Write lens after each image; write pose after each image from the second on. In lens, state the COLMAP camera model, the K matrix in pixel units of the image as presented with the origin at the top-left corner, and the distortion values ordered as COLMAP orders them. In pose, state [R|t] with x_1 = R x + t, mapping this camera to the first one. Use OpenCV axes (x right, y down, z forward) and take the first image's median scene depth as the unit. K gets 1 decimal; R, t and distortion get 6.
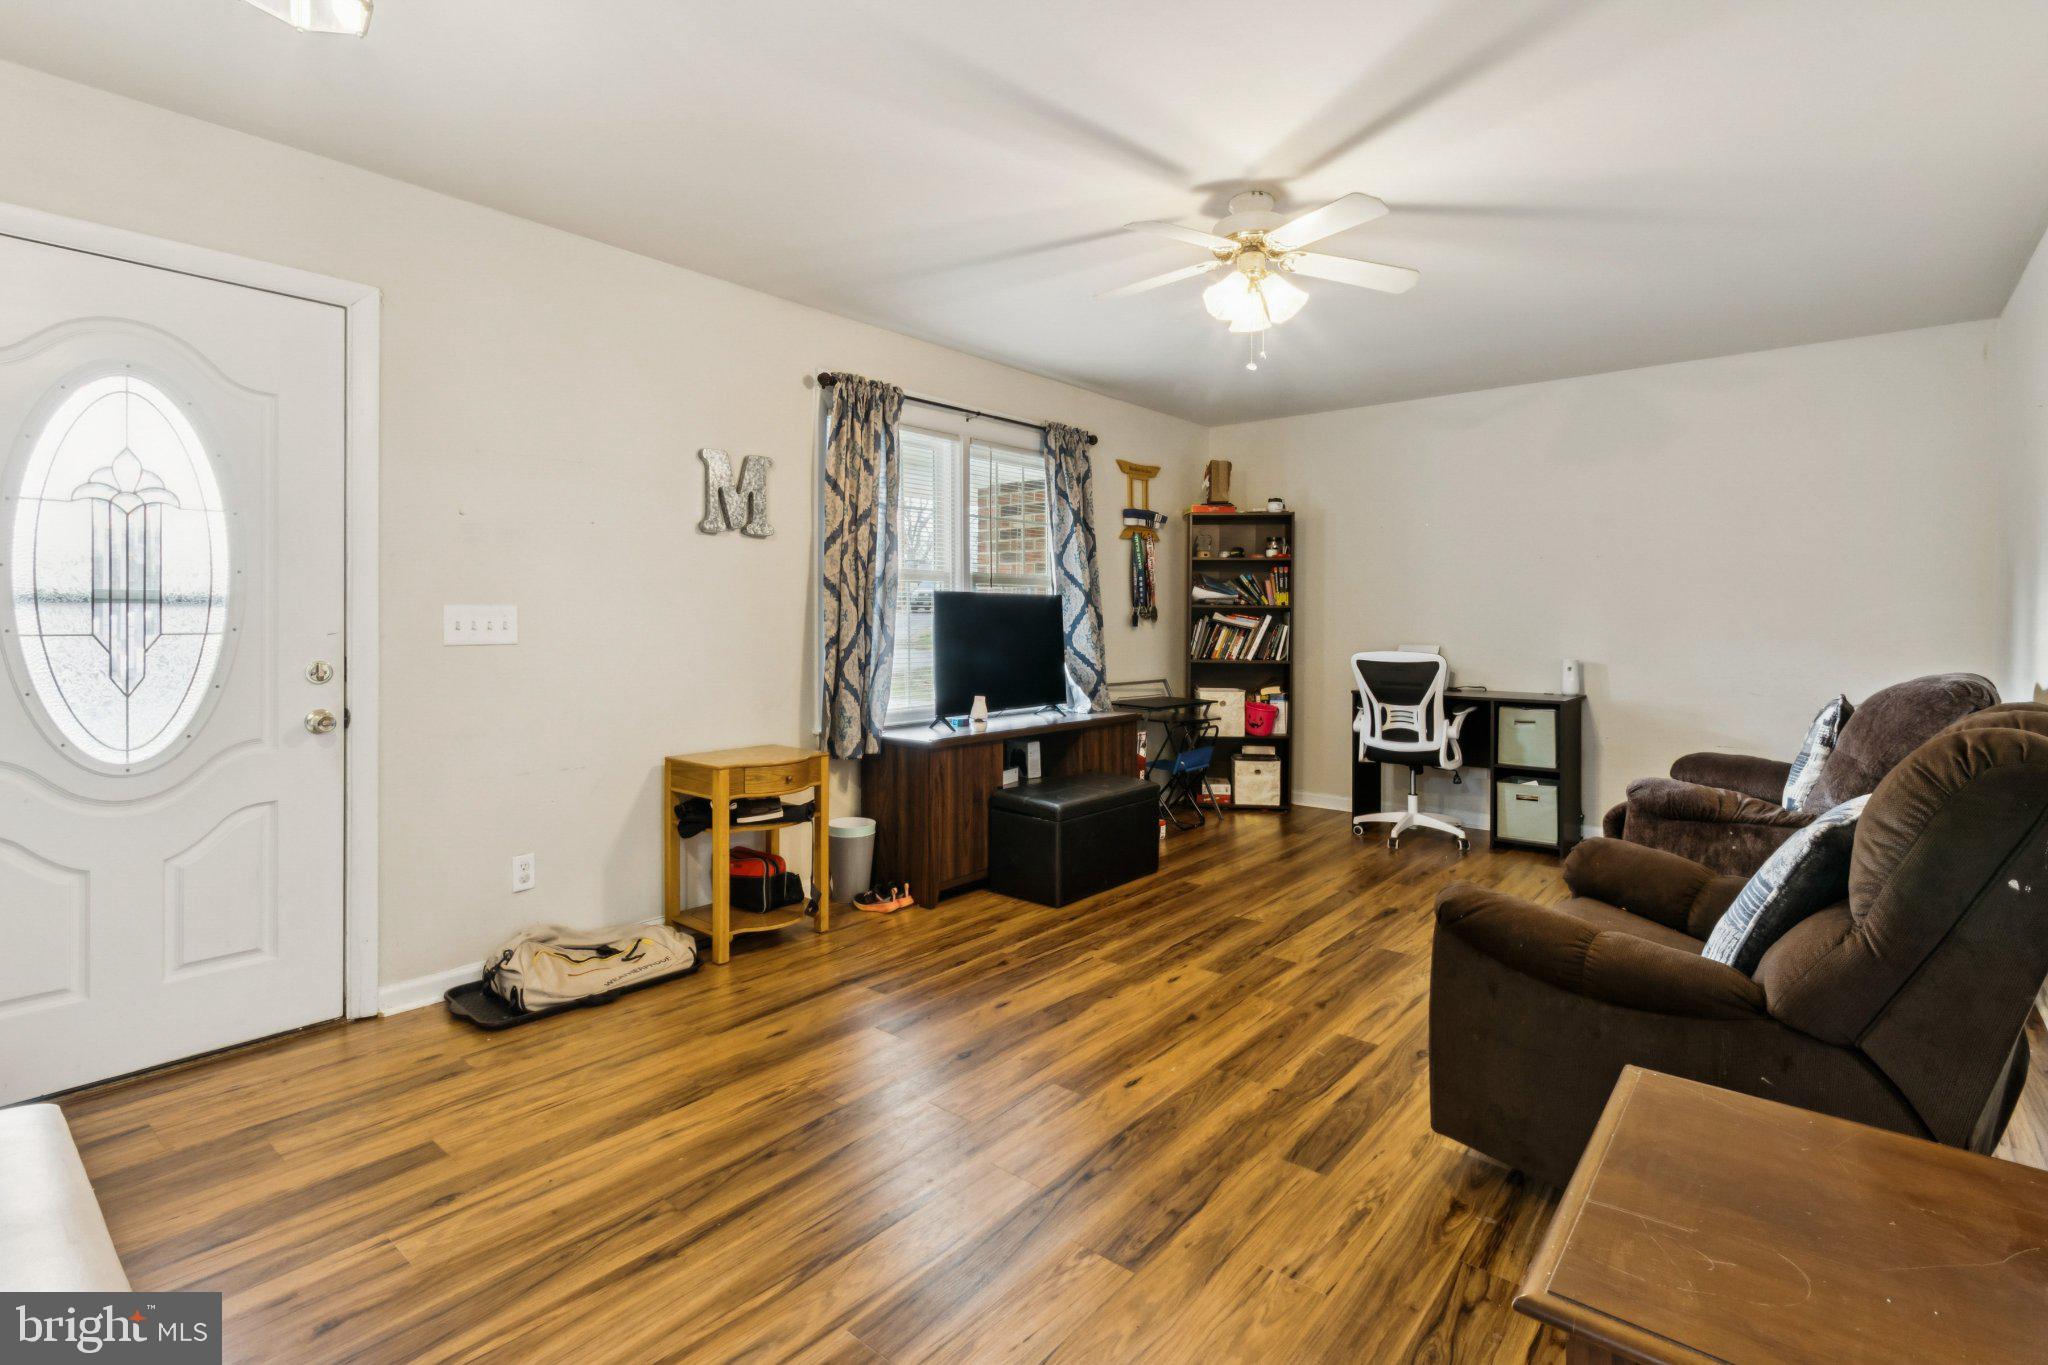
lens RADIAL K [[949.1, 0, 1020.3], [0, 949.1, 624.0], [0, 0, 1]] dist [0.002664, 0.000887]
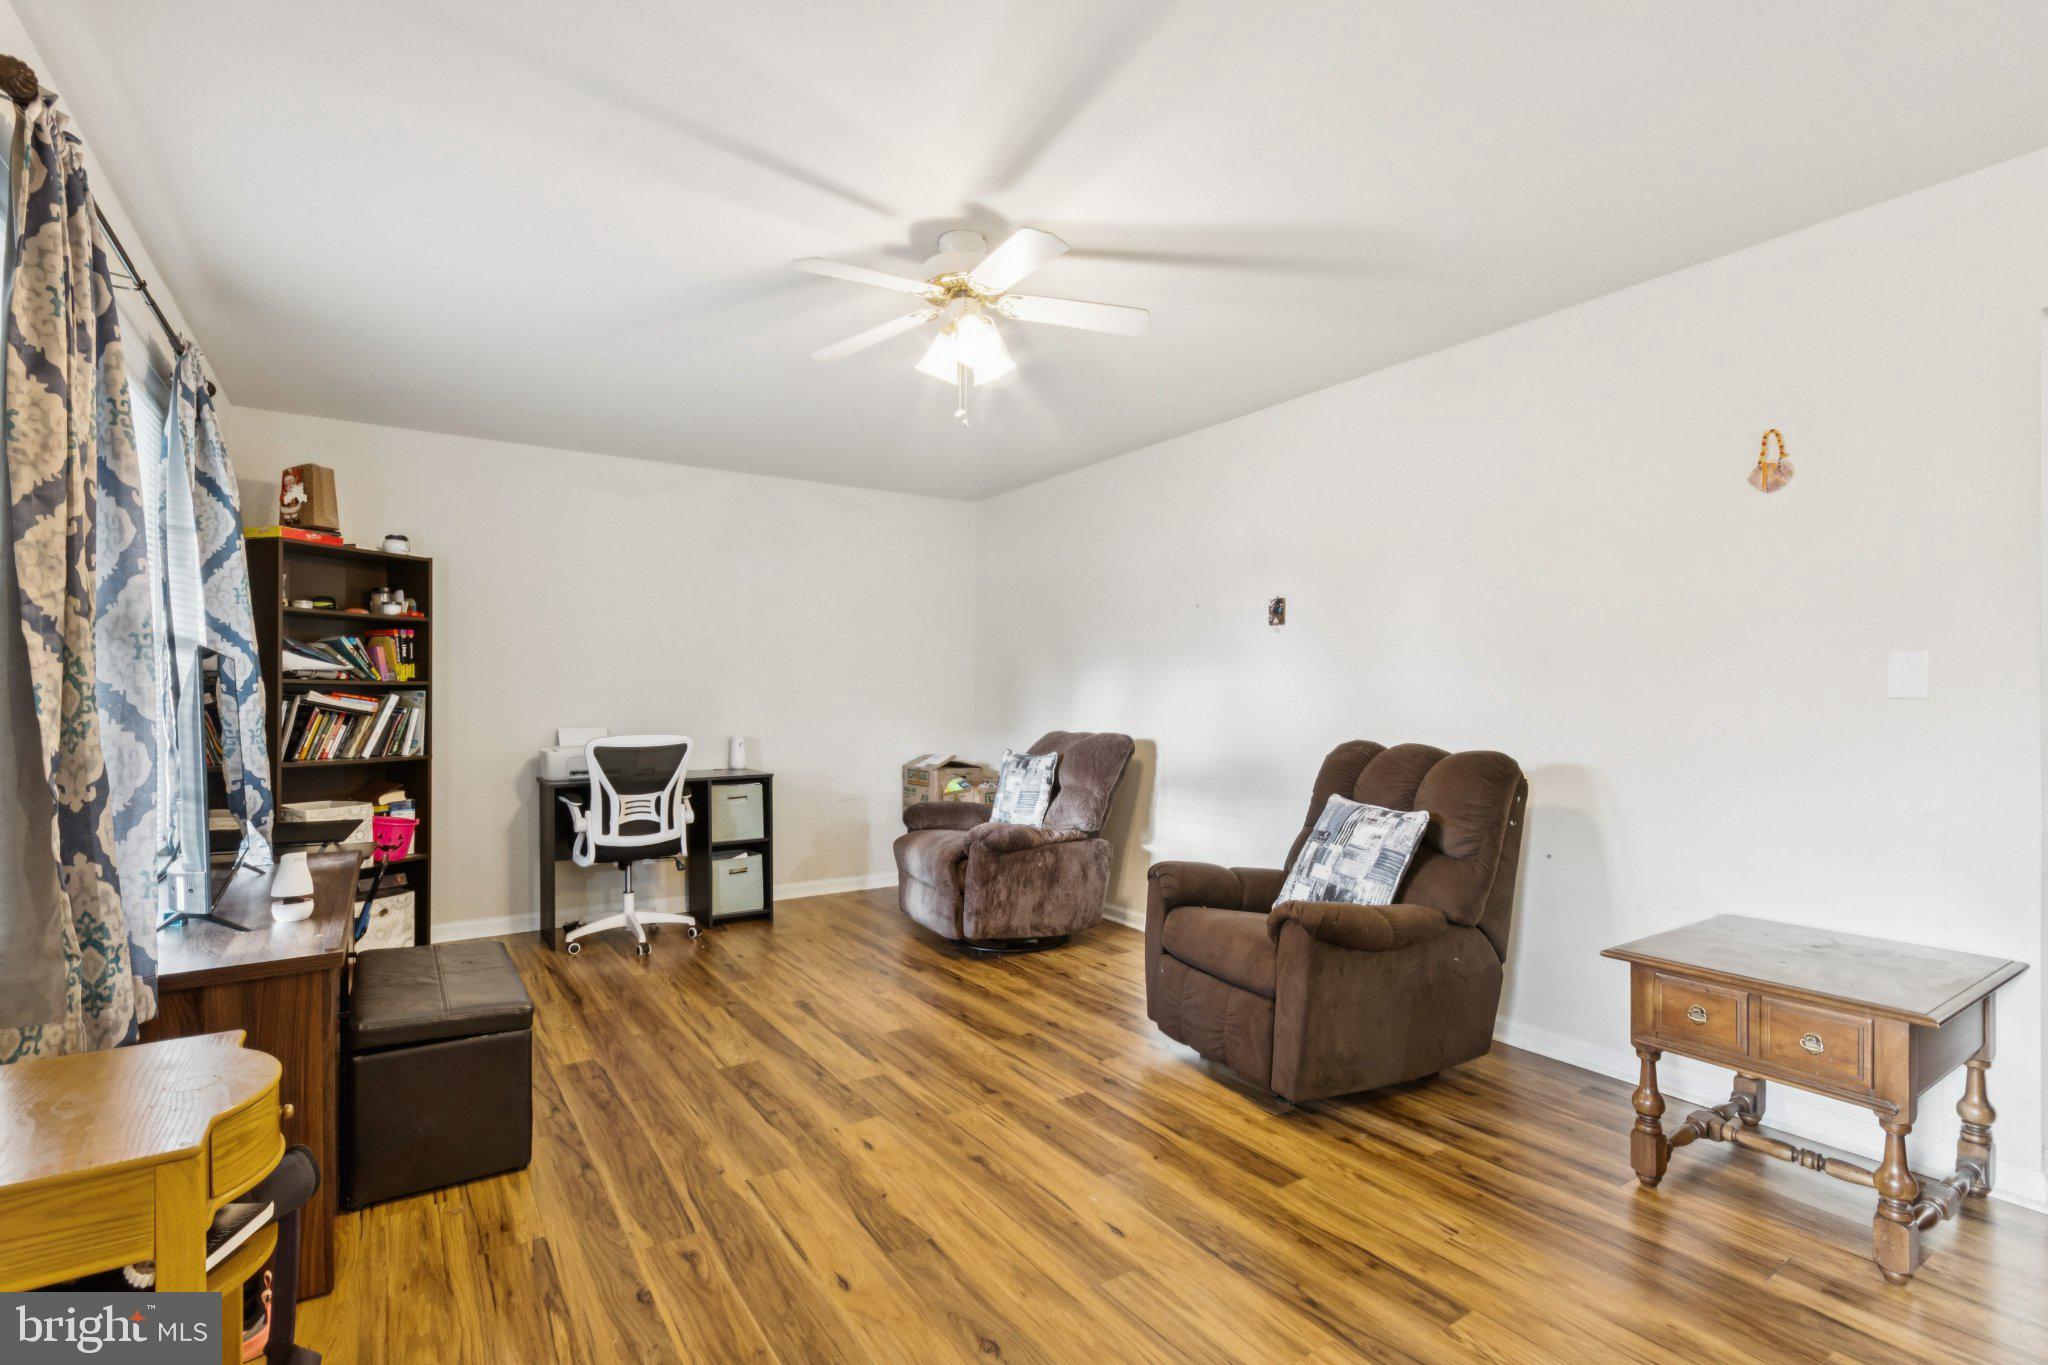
lens RADIAL K [[949.1, 0, 1004.5], [0, 949.1, 700.1], [0, 0, 1]] dist [0.002664, 0.000887]
pose [[0.291503, -0.005142, 0.956556, -0.429343], [0.007848, 0.999965, 0.002984, -0.004859], [-0.956538, 0.006638, 0.291533, 0.483812]]
